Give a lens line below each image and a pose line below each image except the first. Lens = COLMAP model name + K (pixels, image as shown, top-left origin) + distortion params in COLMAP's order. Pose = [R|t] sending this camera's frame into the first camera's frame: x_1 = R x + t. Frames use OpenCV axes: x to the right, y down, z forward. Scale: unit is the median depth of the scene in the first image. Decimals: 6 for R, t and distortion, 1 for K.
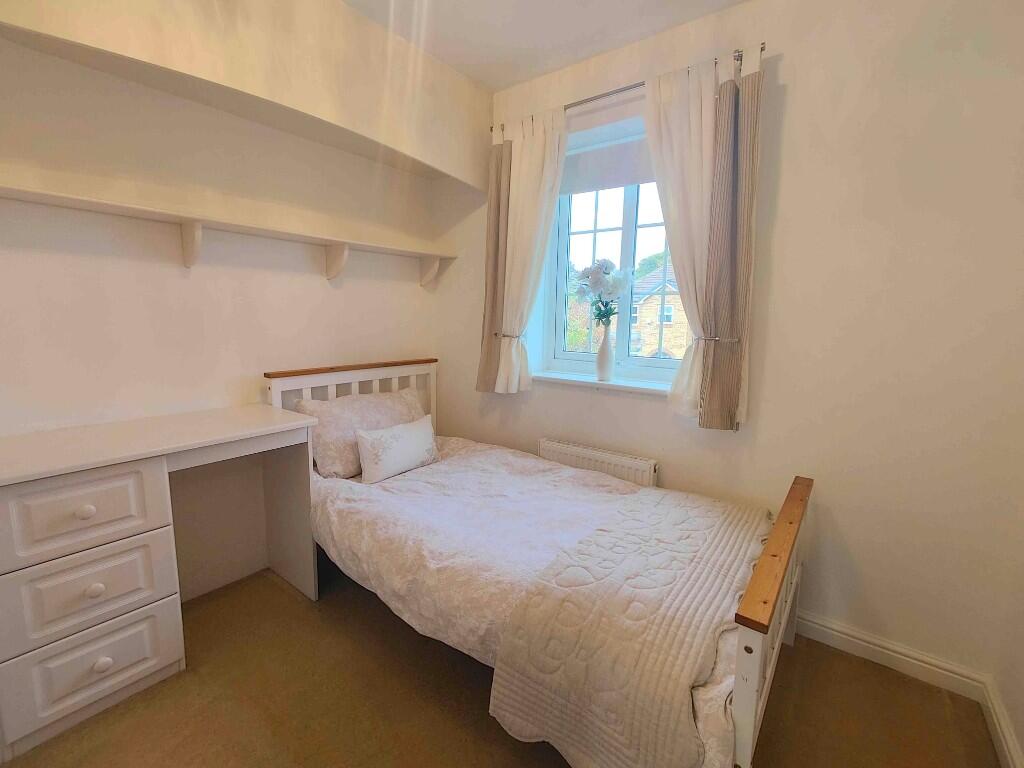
lens RADIAL K [[453.3, 0, 512.3], [0, 453.3, 382.0], [0, 0, 1]] dist [0.006514, 0.000806]
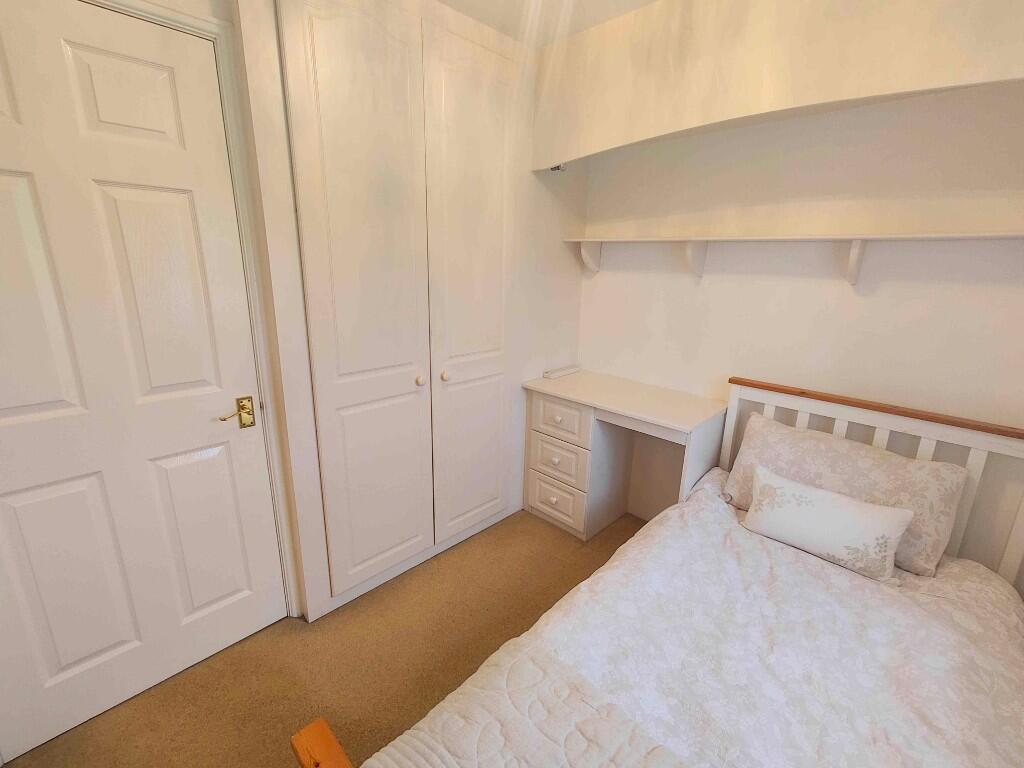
lens RADIAL K [[453.3, 0, 512.1], [0, 453.3, 382.7], [0, 0, 1]] dist [0.006514, 0.000806]
pose [[-0.134132, 0.236115, -0.962423, 0.550489], [-0.169976, 0.951324, 0.257081, -0.198455], [0.976277, 0.198071, -0.087469, 0.630000]]
